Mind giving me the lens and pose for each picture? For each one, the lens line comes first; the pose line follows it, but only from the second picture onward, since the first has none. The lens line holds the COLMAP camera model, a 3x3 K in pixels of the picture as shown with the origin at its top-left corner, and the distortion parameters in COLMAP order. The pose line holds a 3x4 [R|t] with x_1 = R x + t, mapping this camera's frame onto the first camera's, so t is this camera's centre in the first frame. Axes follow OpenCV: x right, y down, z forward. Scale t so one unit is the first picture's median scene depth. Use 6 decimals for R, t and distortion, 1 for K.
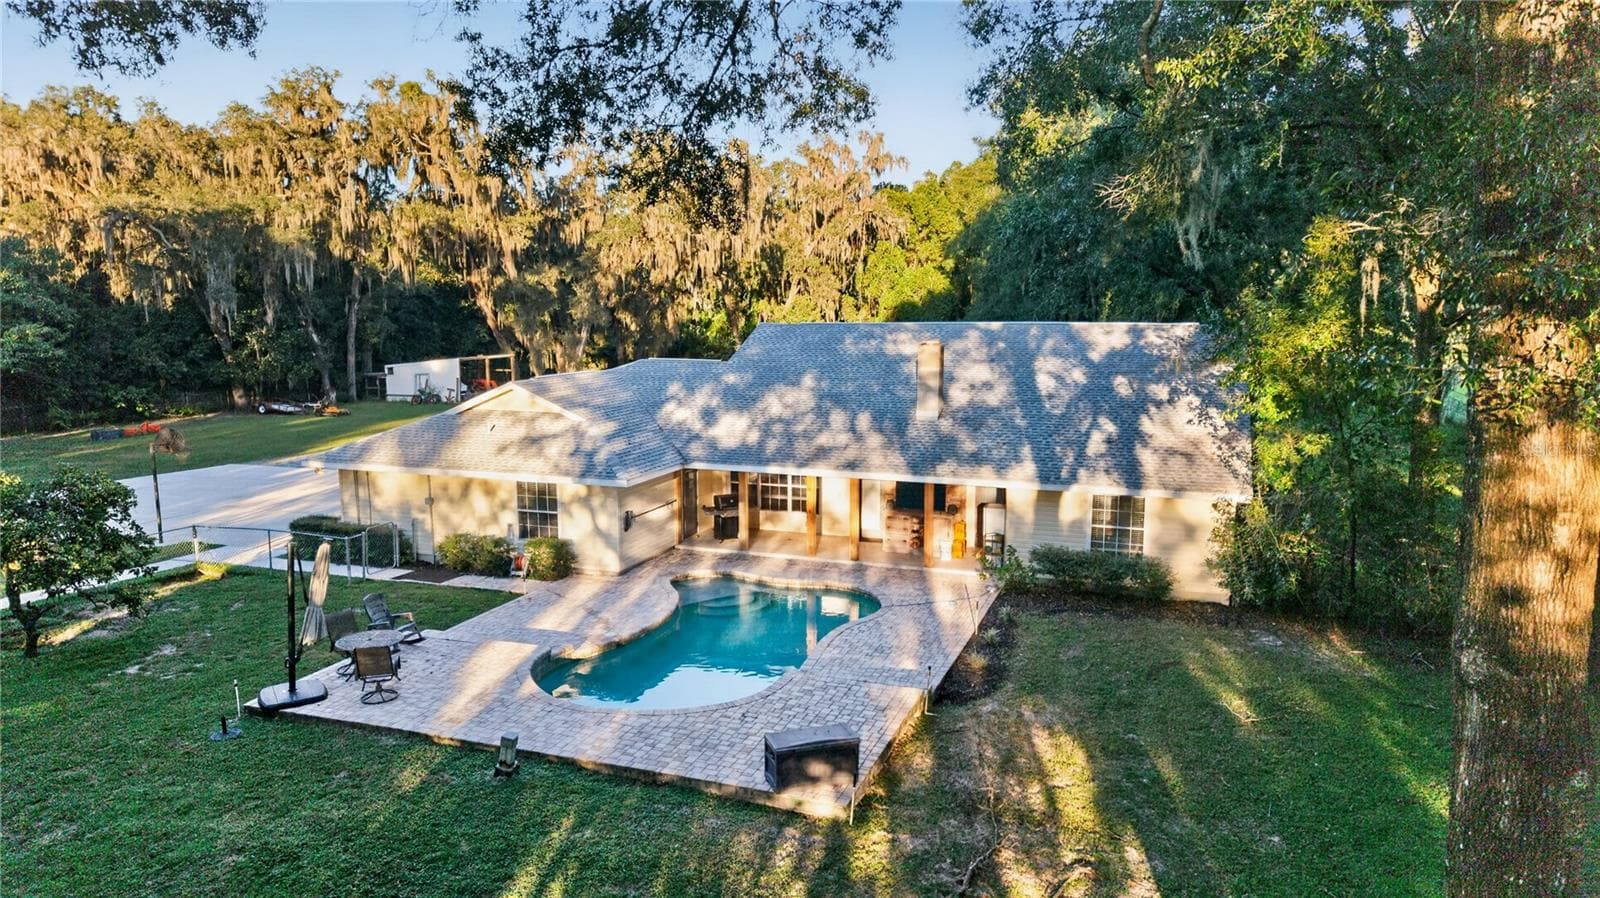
lens RADIAL K [[1083.5, 0, 800.0], [0, 1083.5, 449.0], [0, 0, 1]] dist [0.055321, -0.075327]
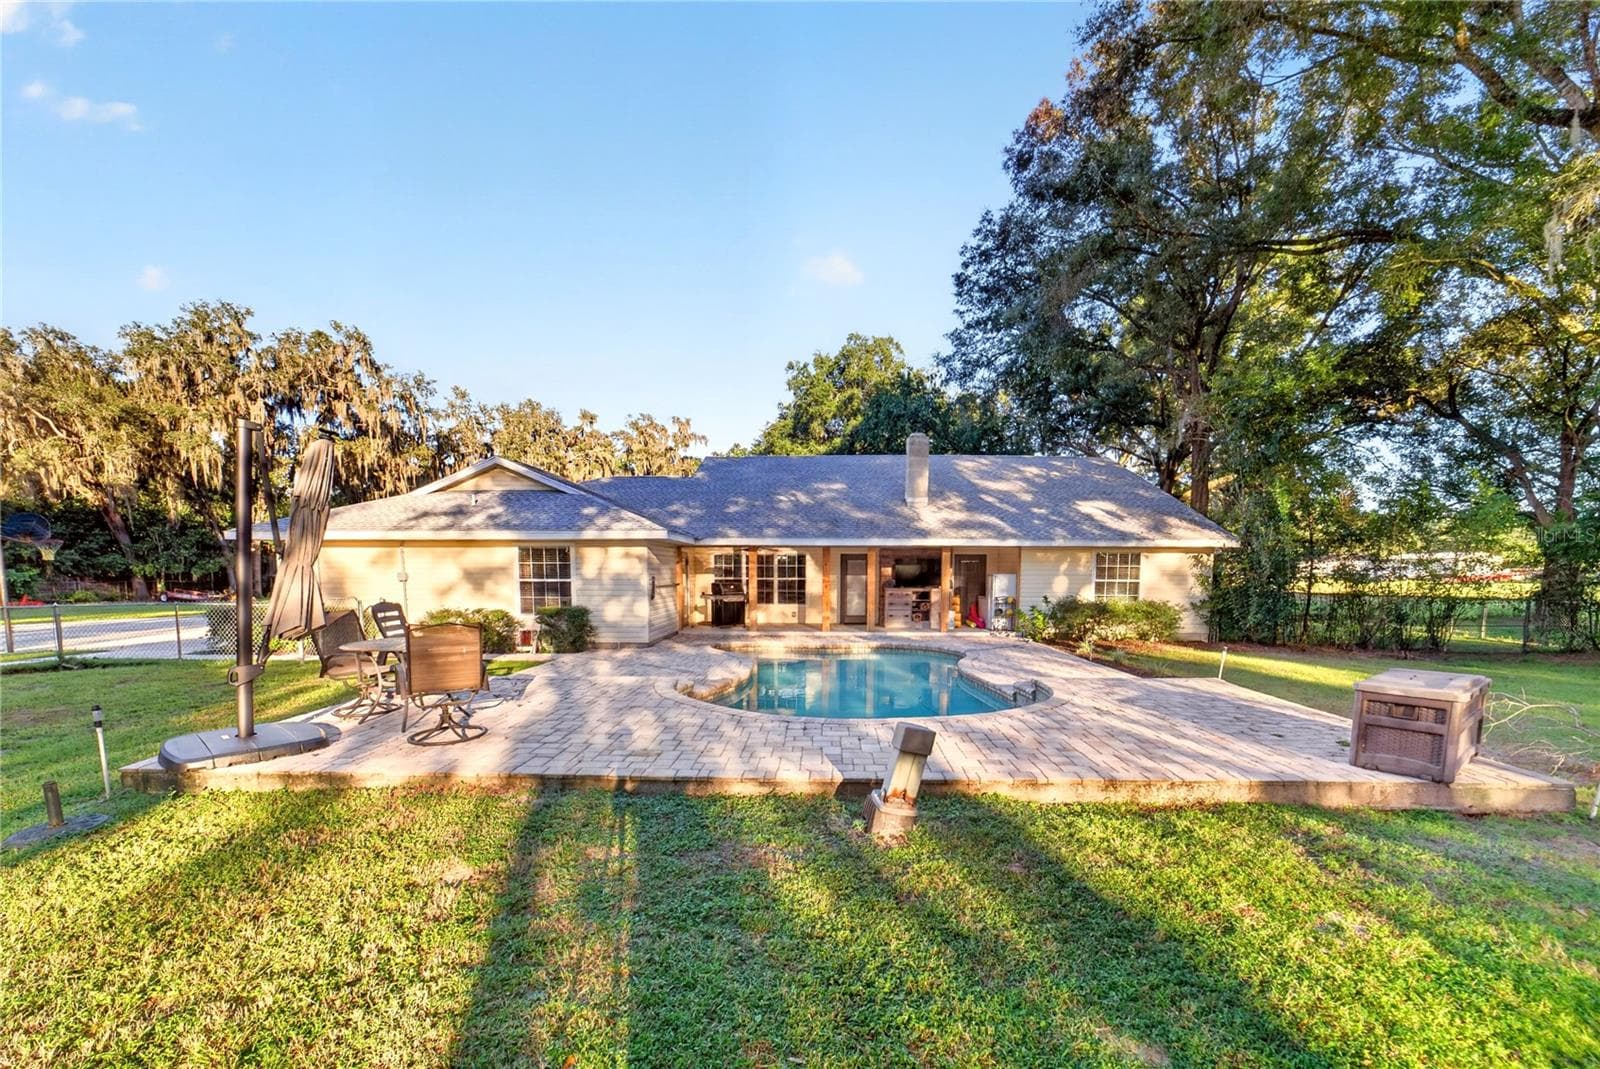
lens RADIAL K [[667.2, 0, 806.9], [0, 667.2, 624.2], [0, 0, 1]] dist [-0.036874, 0.009236]
pose [[0.946469, -0.018403, 0.322269, -0.197975], [0.039492, 0.997475, -0.059025, 0.122565], [-0.320369, 0.068592, 0.944806, 0.396259]]
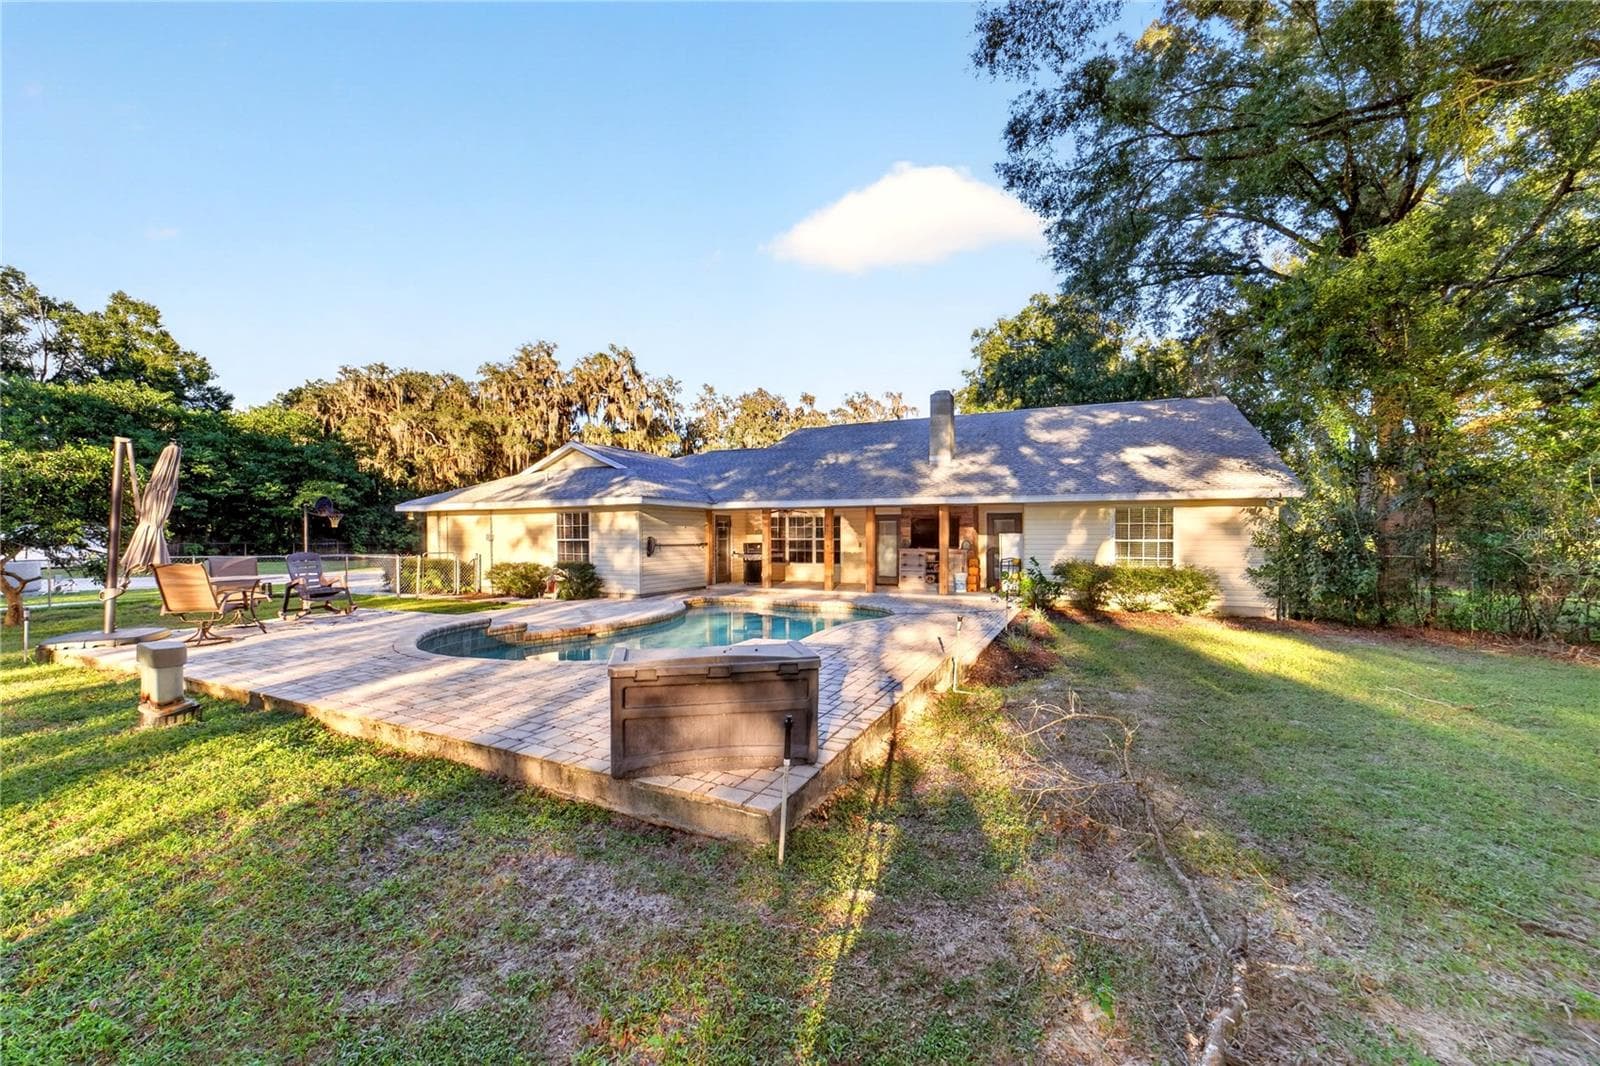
lens RADIAL K [[632.5, 0, 801.9], [0, 632.5, 532.0], [0, 0, 1]] dist [-0.029764, -0.000025]
pose [[0.996290, 0.000349, -0.086054, 0.035945], [-0.012999, 0.989128, -0.146481, 0.126974], [0.085067, 0.147056, 0.985463, 0.372681]]
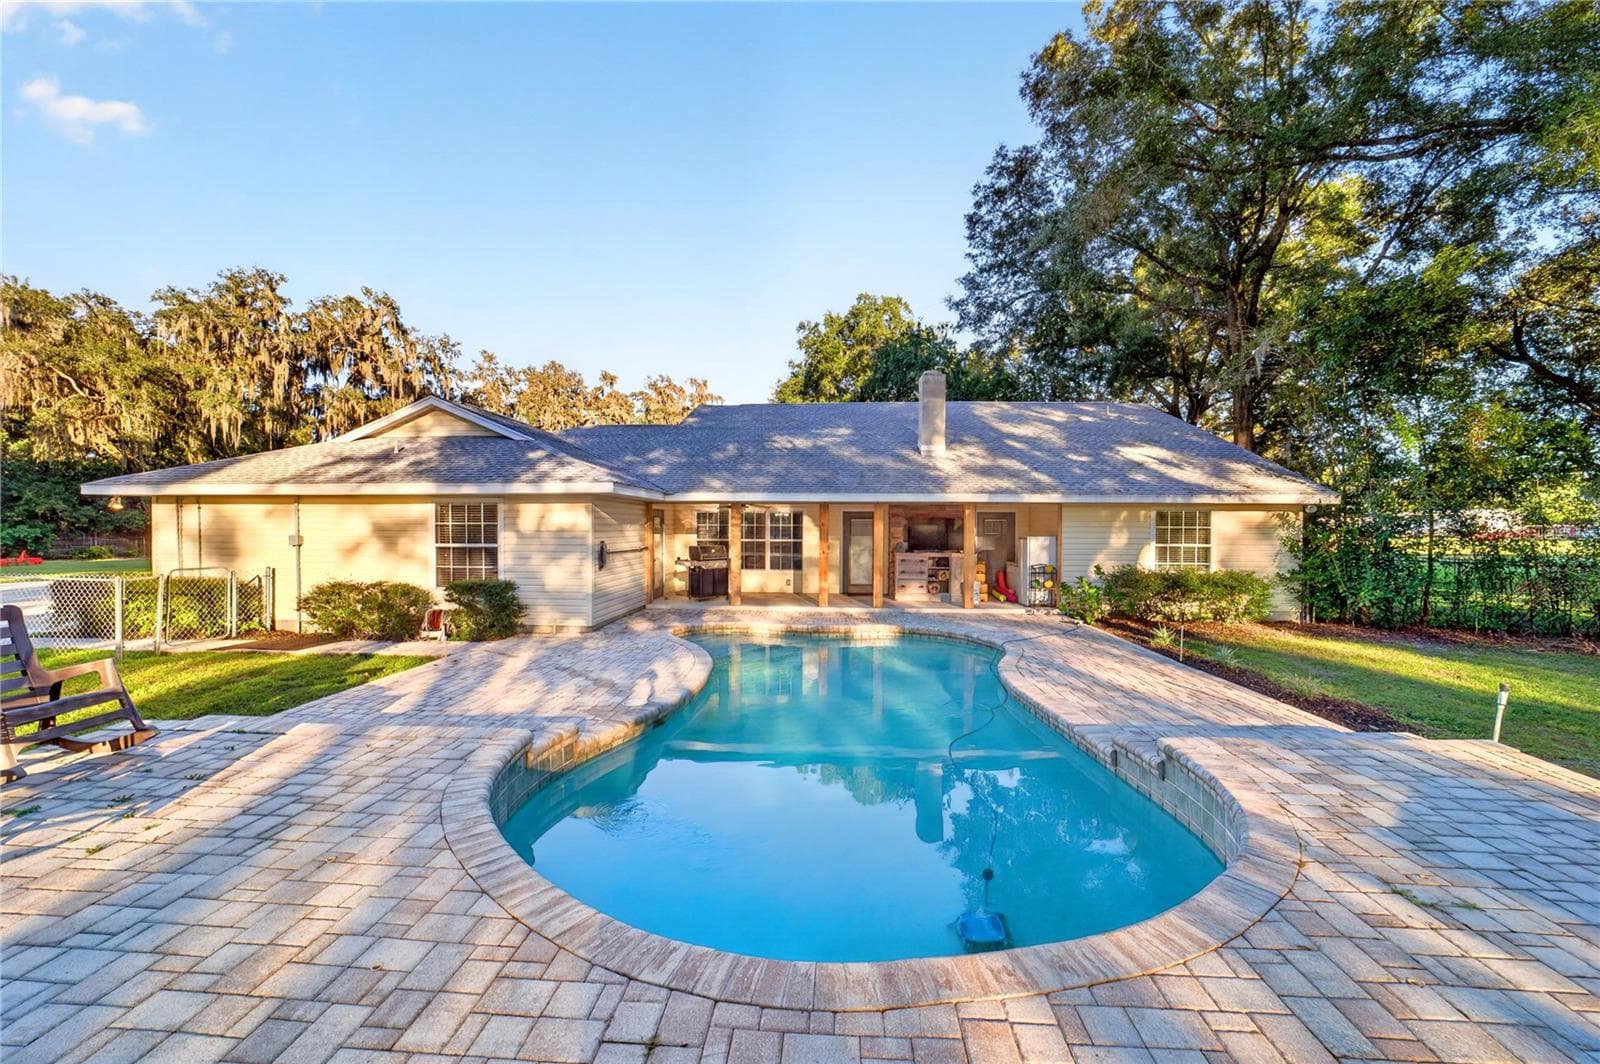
lens RADIAL K [[623.6, 0, 800.6], [0, 623.6, 525.9], [0, 0, 1]] dist [-0.038899, 0.010518]
pose [[0.957711, 0.006183, 0.287664, -0.137529], [0.034681, 0.990000, -0.136740, 0.098123], [-0.285633, 0.140934, 0.947920, 0.517830]]
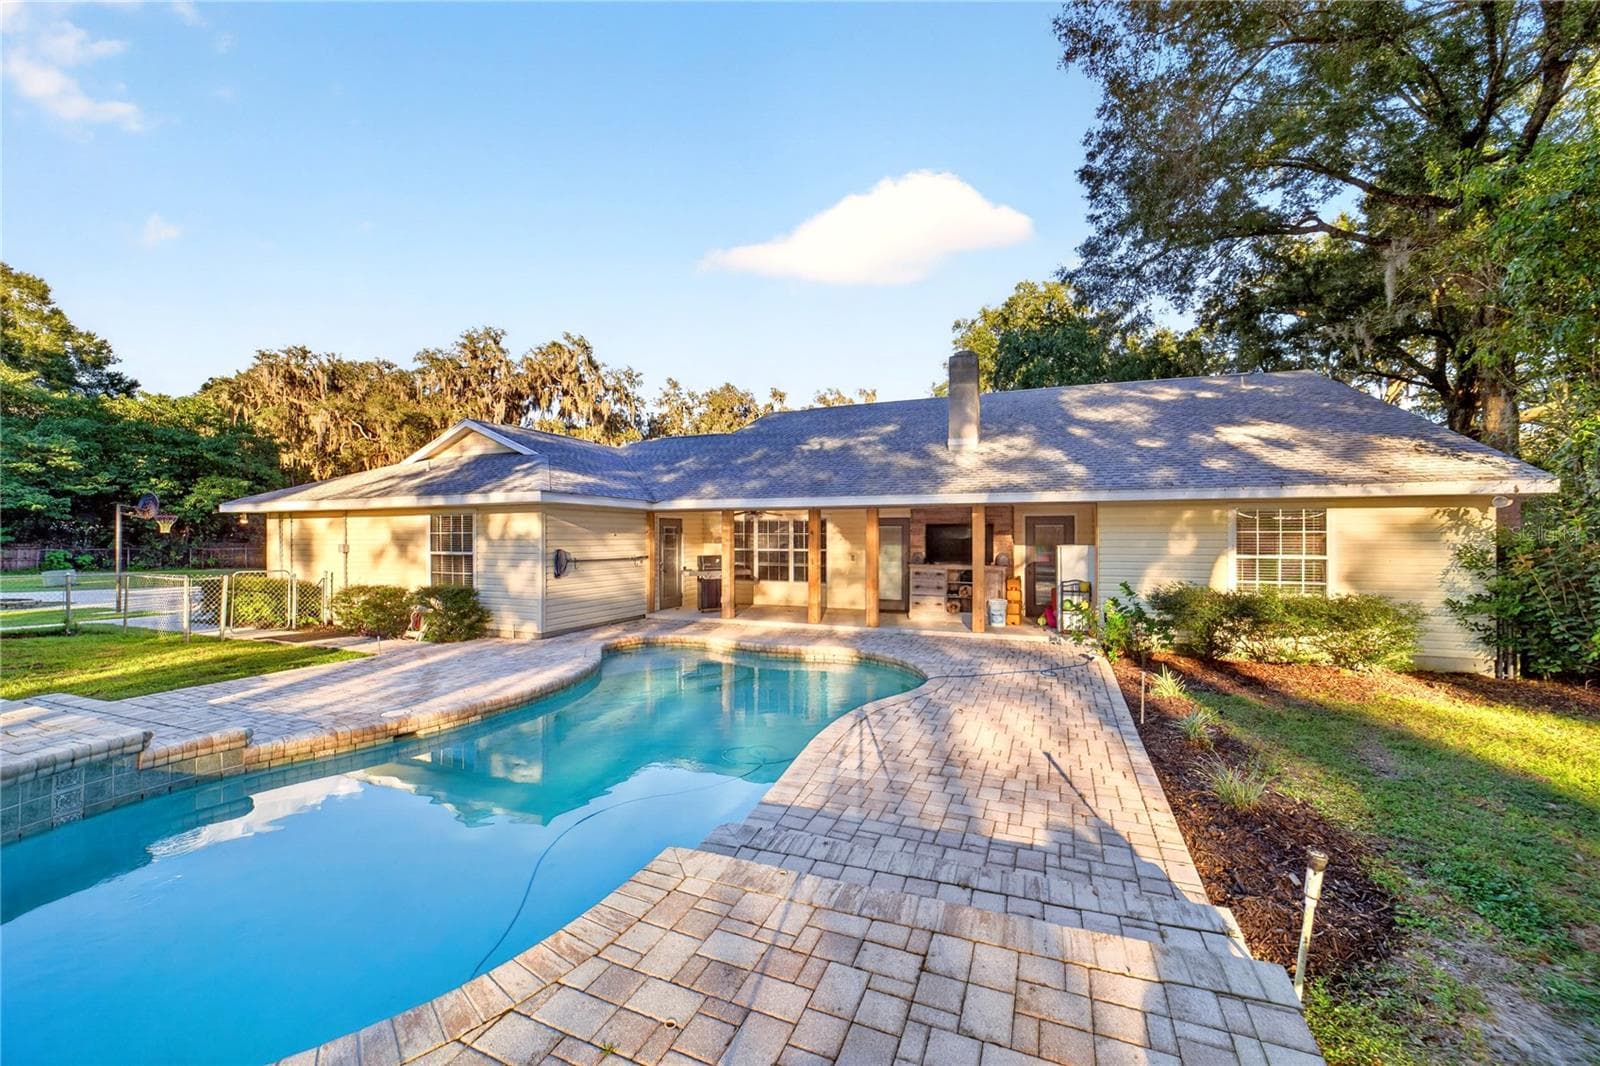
lens RADIAL K [[623.6, 0, 800.6], [0, 623.6, 526.9], [0, 0, 1]] dist [-0.038899, 0.010518]
pose [[0.999296, 0.000496, -0.037504, 0.017147], [-0.006419, 0.987425, -0.157959, 0.097033], [0.036954, 0.158088, 0.986733, 0.538512]]
